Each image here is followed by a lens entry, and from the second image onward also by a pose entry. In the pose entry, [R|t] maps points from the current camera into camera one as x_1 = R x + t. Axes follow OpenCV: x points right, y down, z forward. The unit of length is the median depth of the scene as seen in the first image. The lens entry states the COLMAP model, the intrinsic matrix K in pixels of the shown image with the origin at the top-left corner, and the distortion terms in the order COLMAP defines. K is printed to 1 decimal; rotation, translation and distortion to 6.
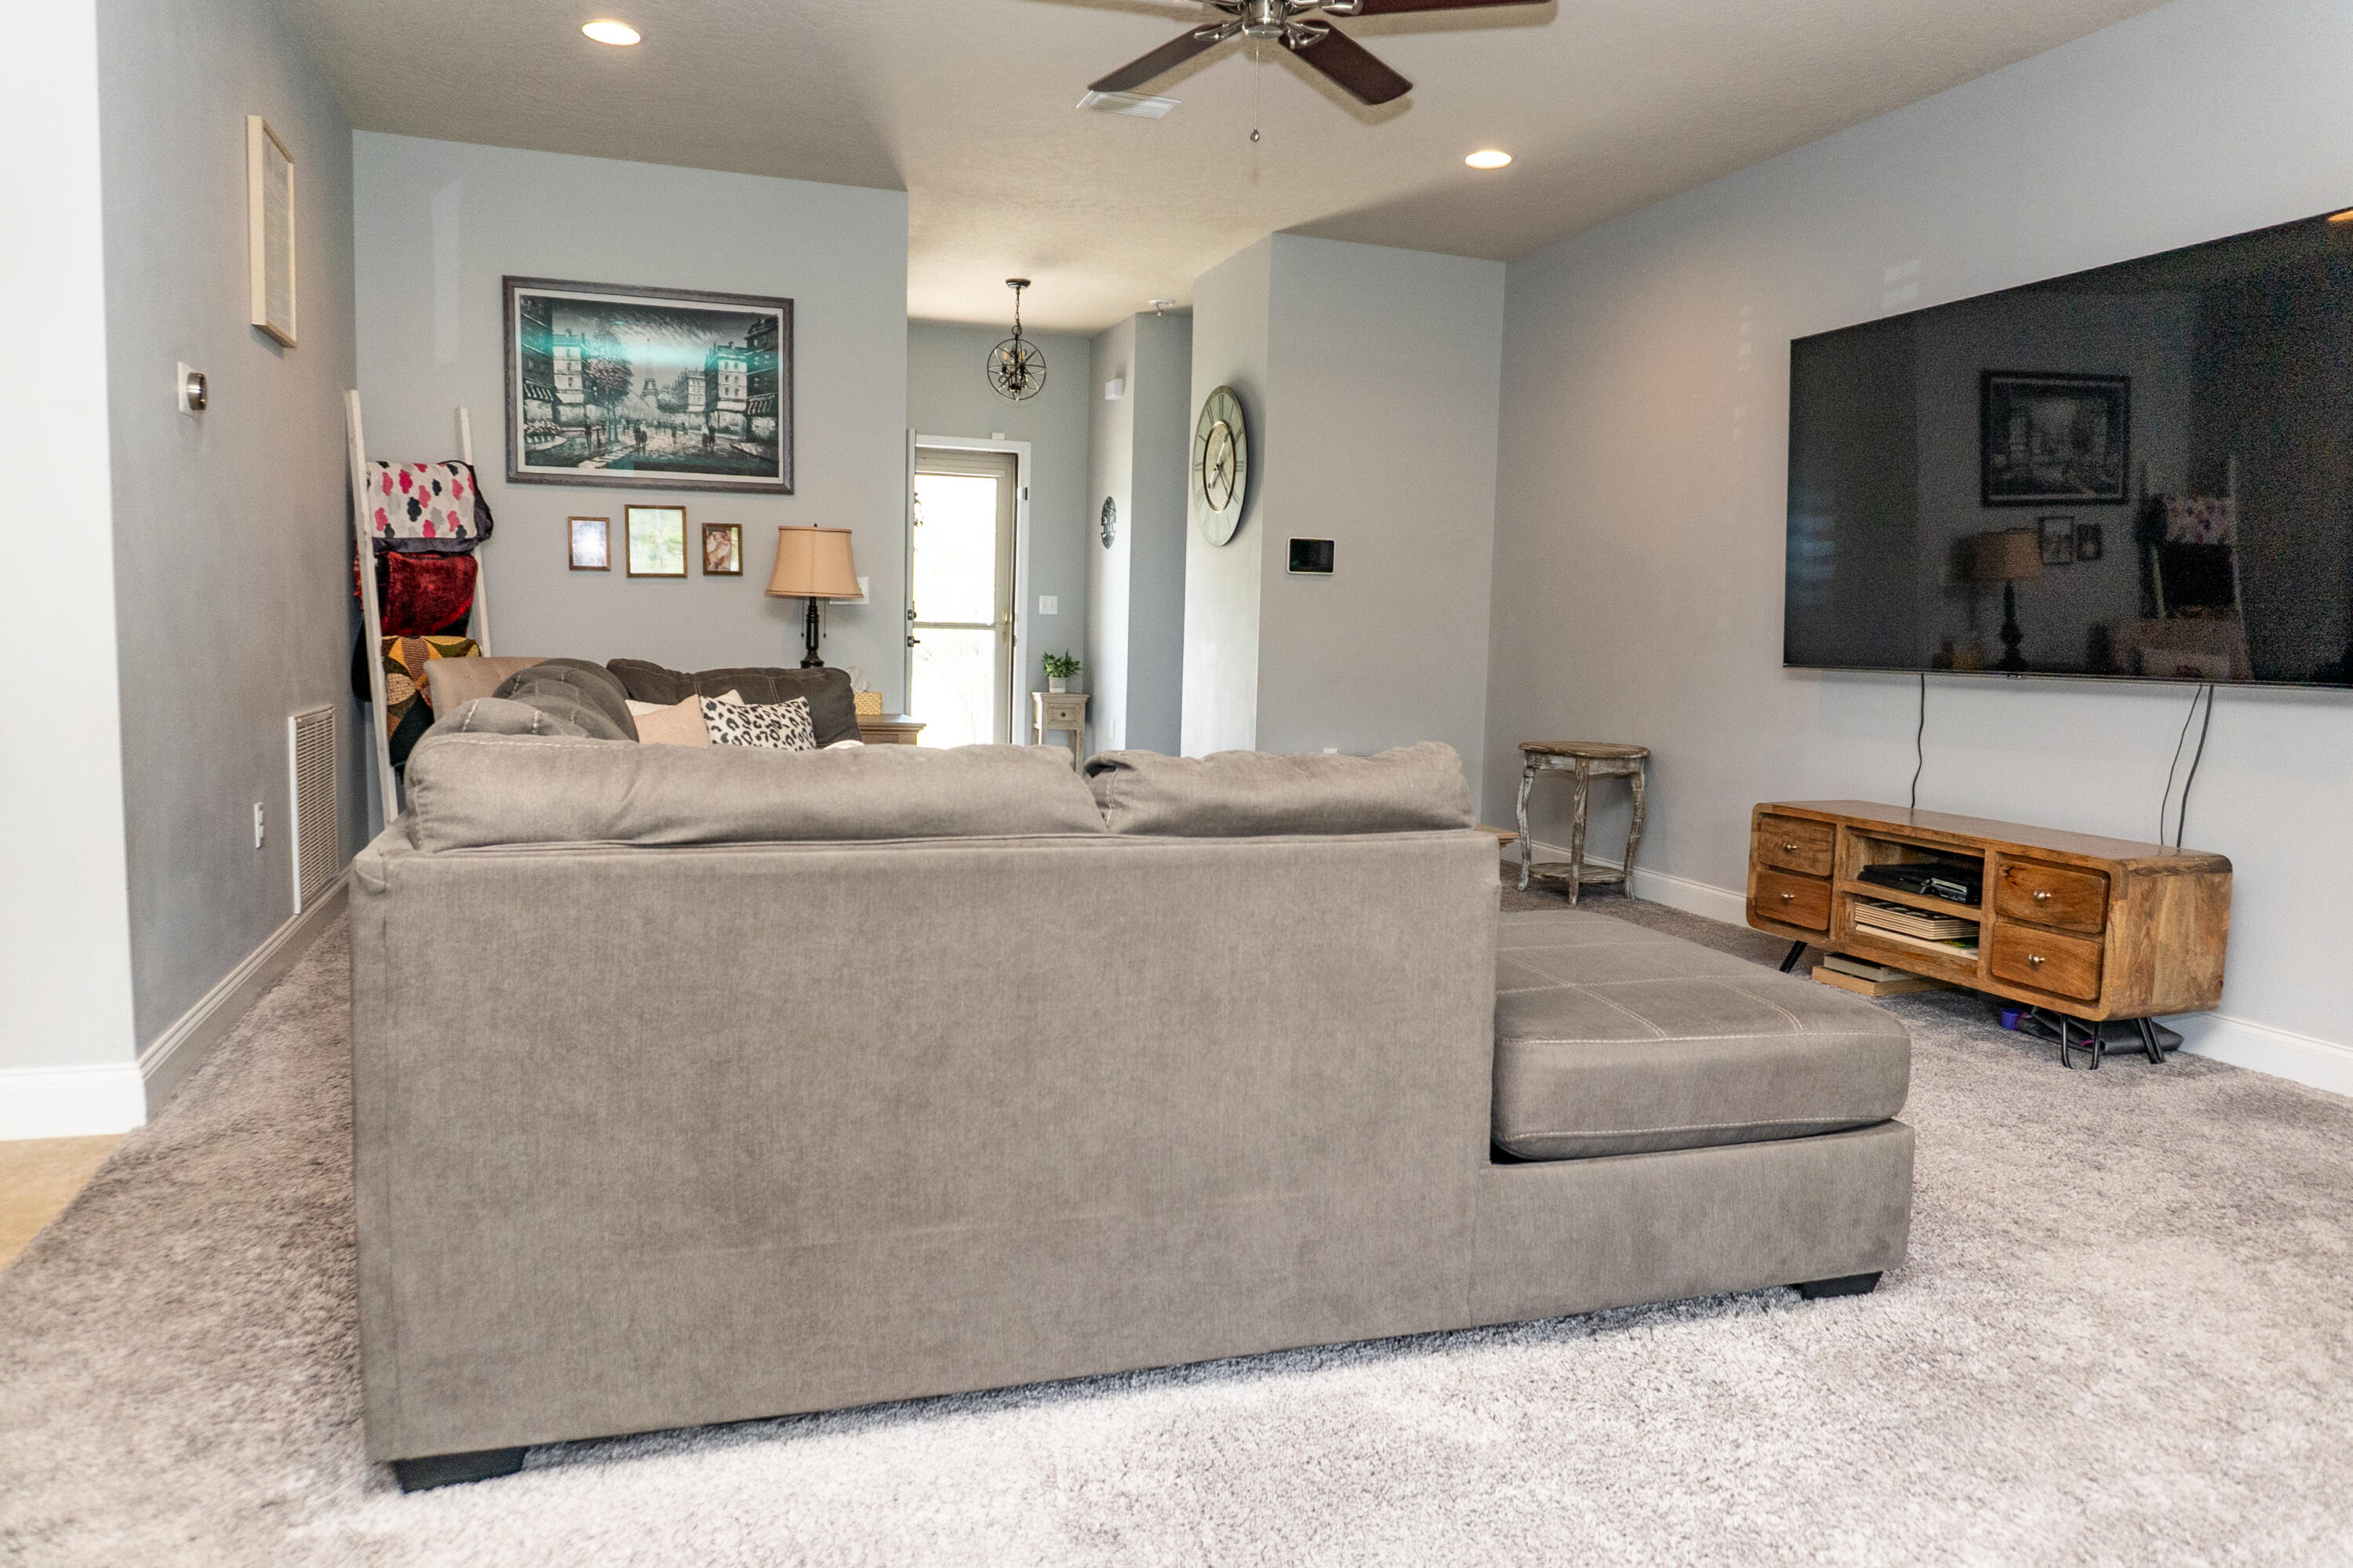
lens RADIAL K [[1579.8, 0, 1171.7], [0, 1579.8, 792.7], [0, 0, 1]] dist [-0.032400, -0.000160]
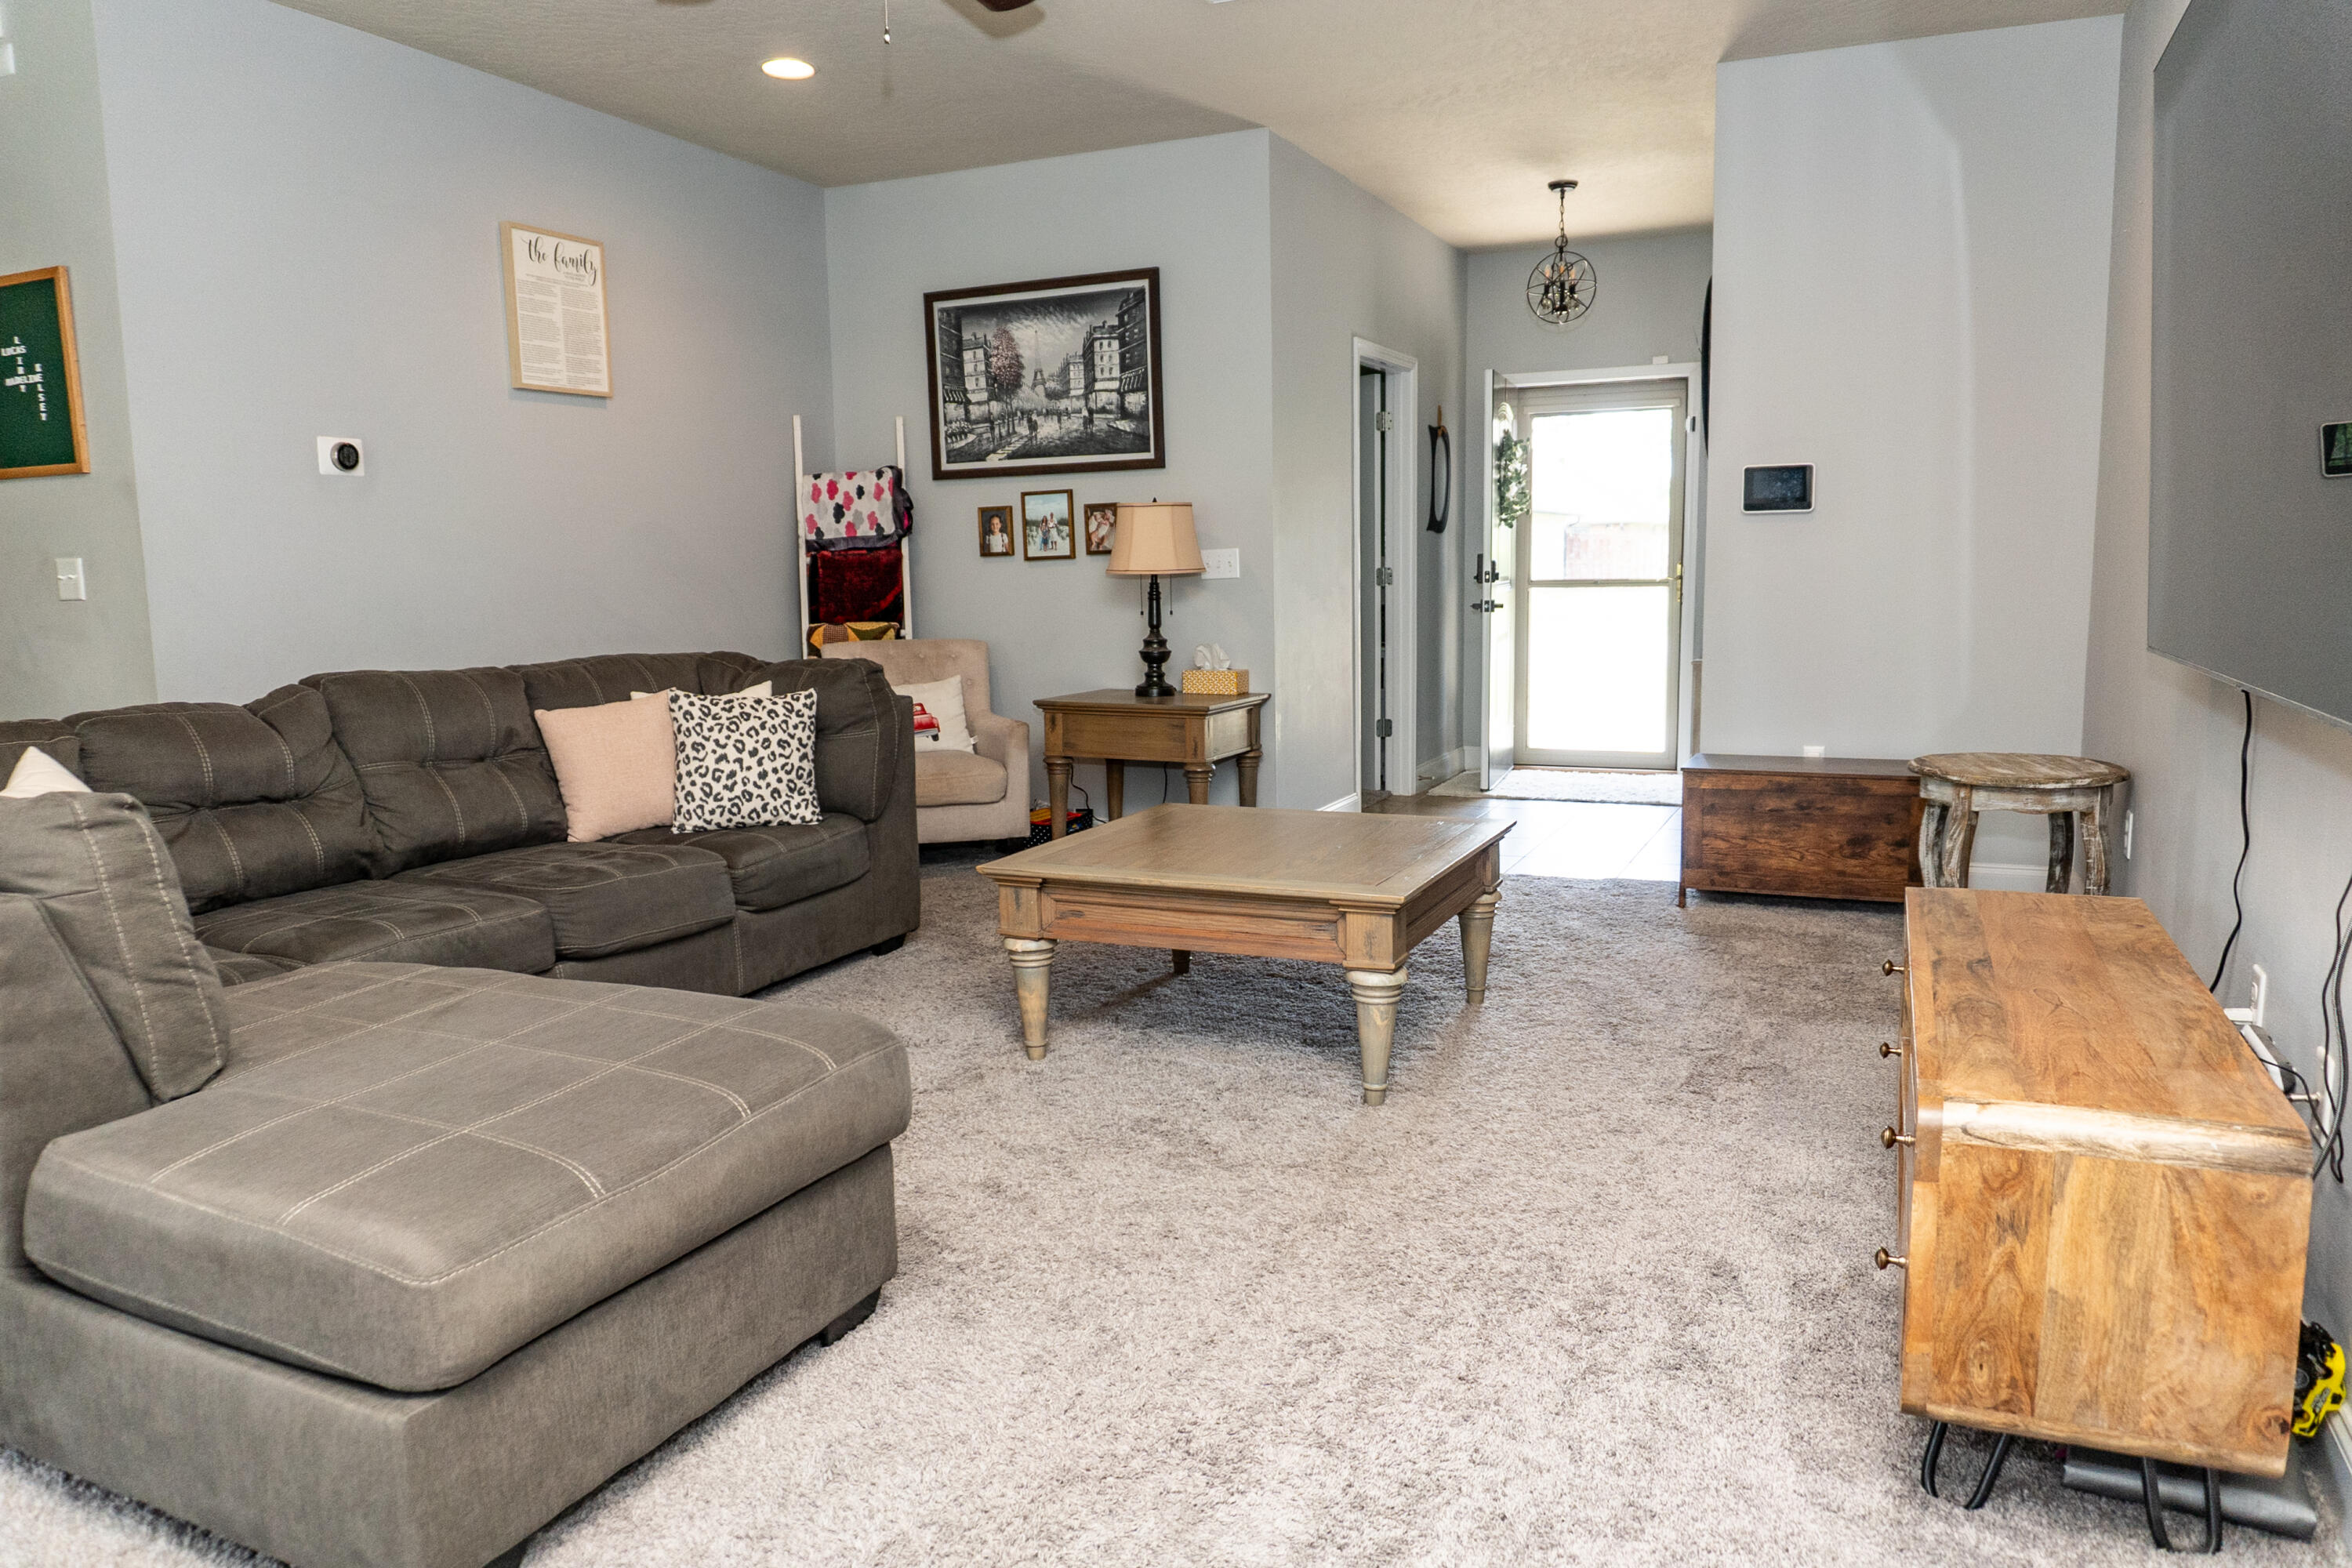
lens RADIAL K [[1570.1, 0, 1173.0], [0, 1570.1, 791.6], [0, 0, 1]] dist [-0.024817, 0.000485]
pose [[0.715581, 0.060498, -0.695905, 0.494357], [-0.036093, 0.998114, 0.049657, -0.040322], [0.697597, -0.010416, 0.716415, 0.328571]]
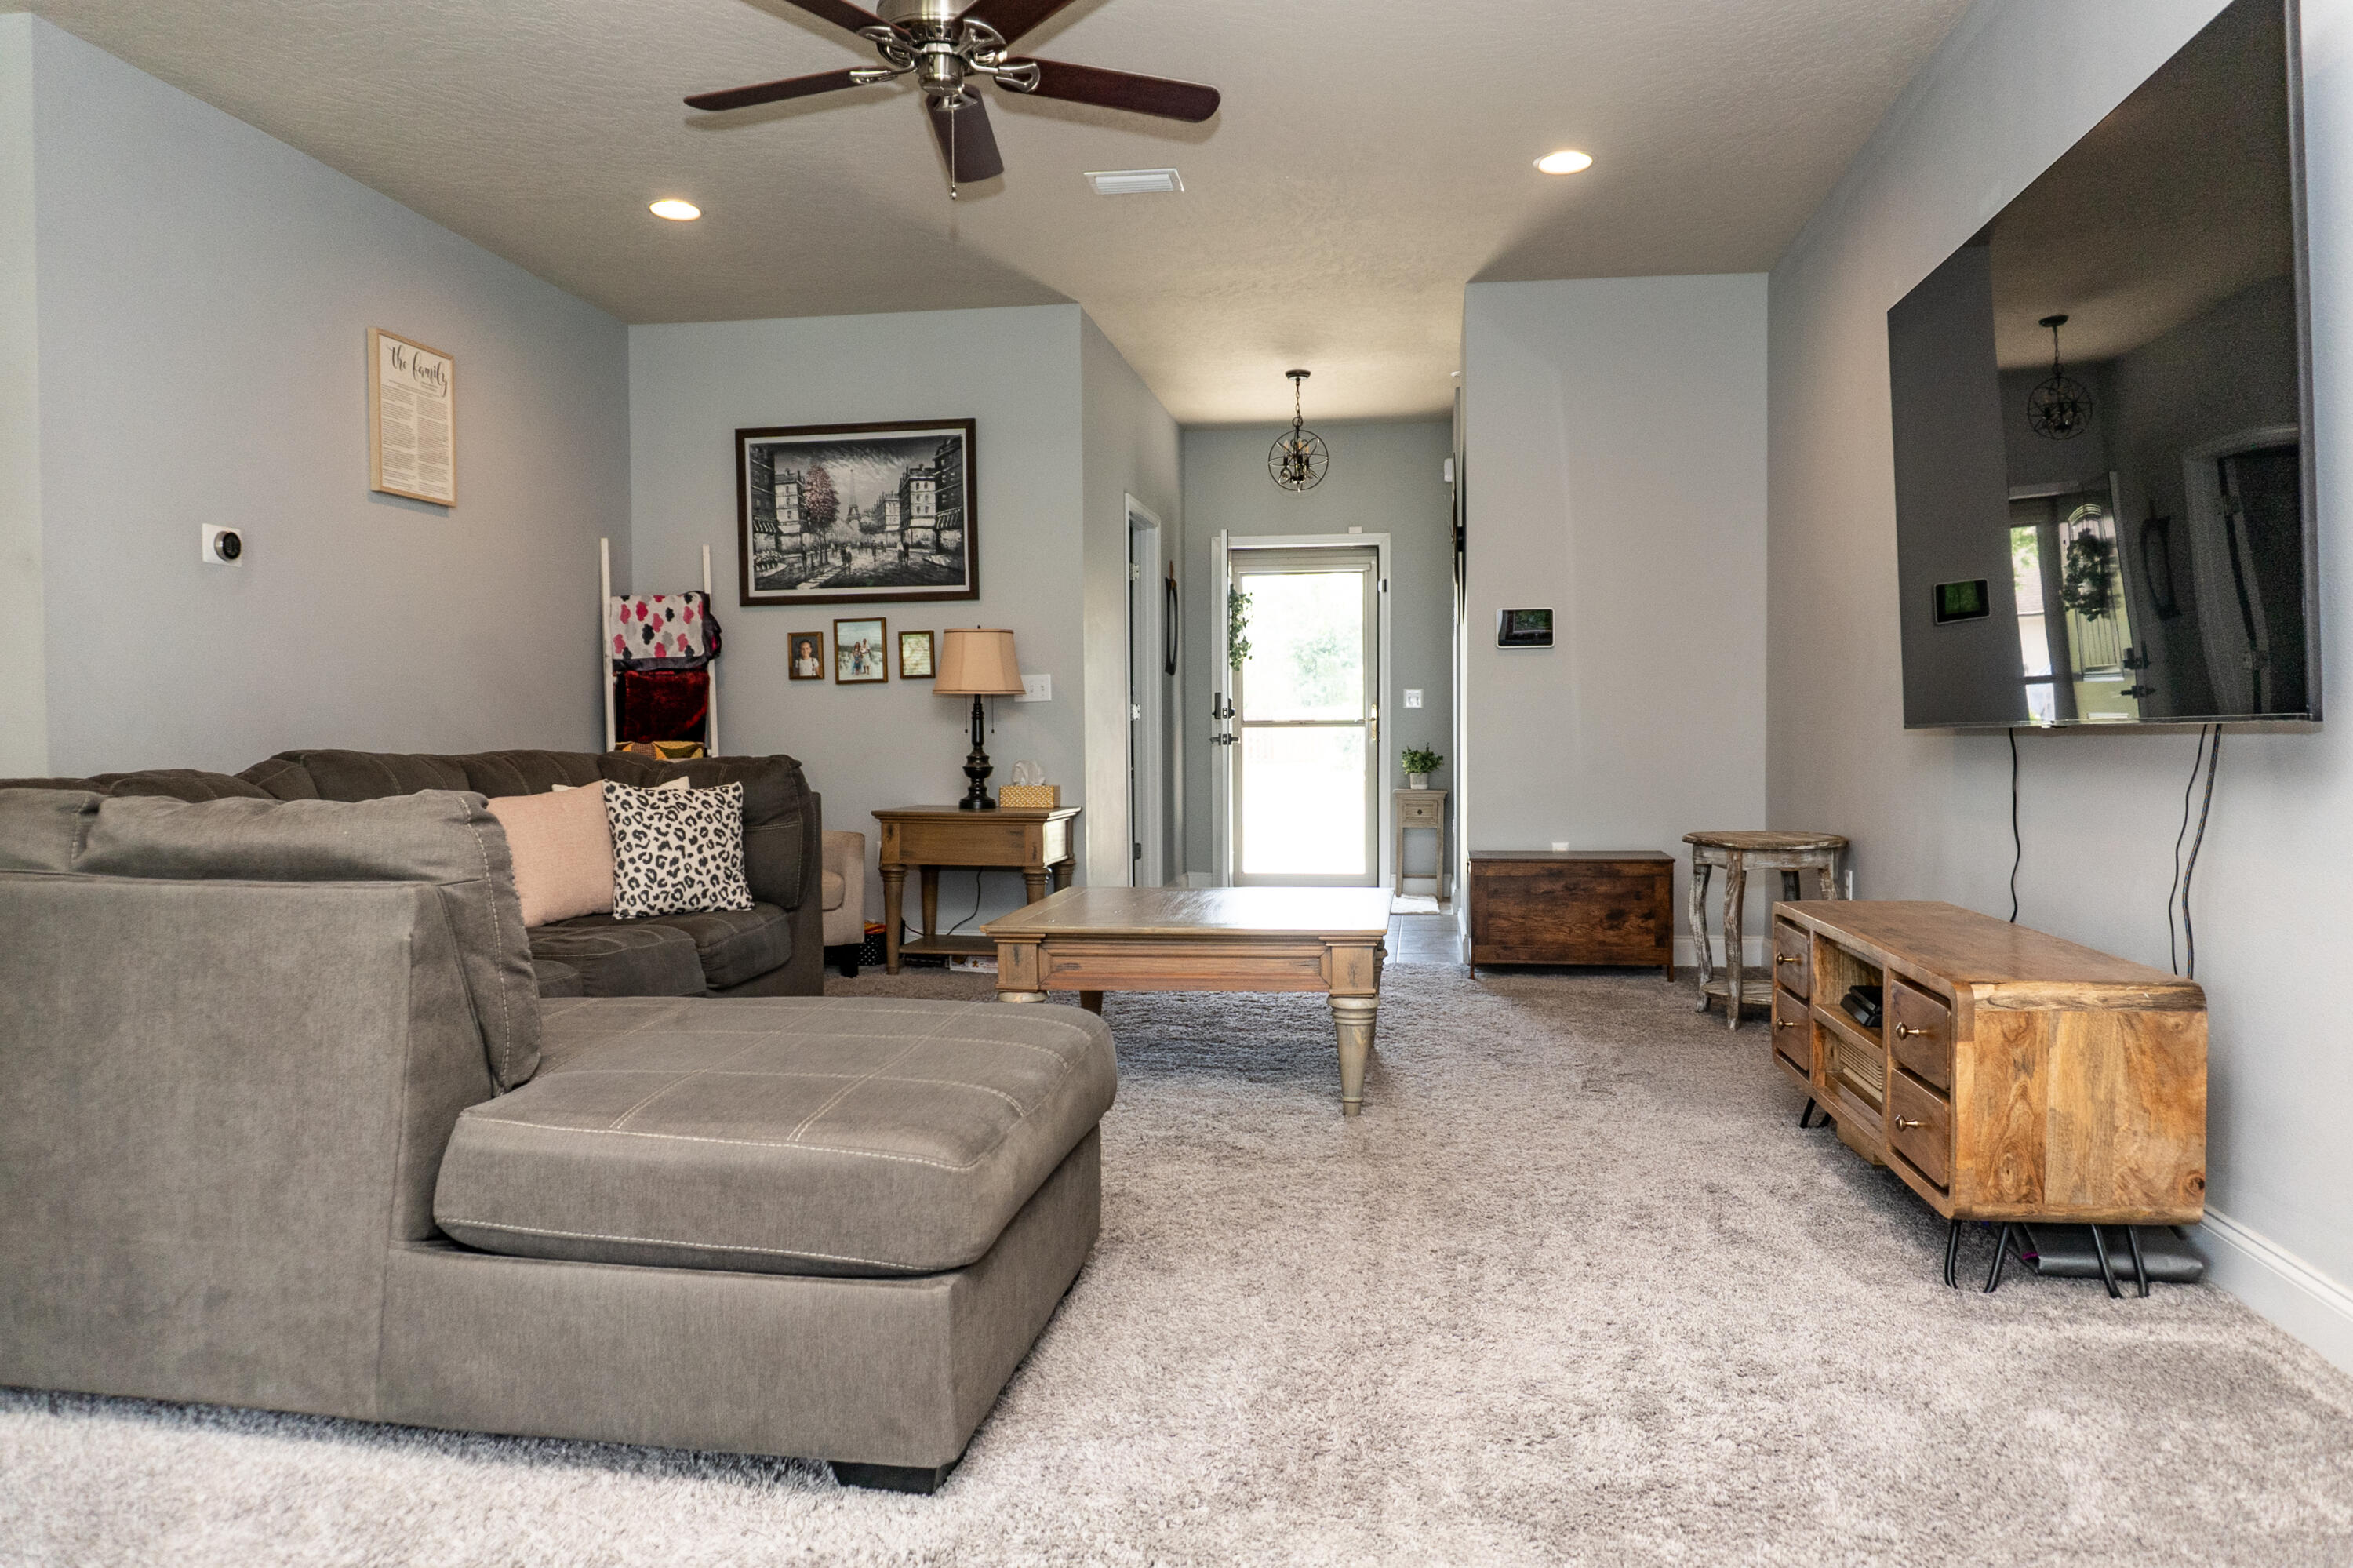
lens RADIAL K [[1571.0, 0, 1168.6], [0, 1571.0, 799.3], [0, 0, 1]] dist [-0.022552, -0.006662]
pose [[0.879900, -0.012839, -0.474986, 0.404065], [-0.019787, 0.997778, -0.063625, 0.009940], [0.474747, 0.065383, 0.877690, 0.154805]]
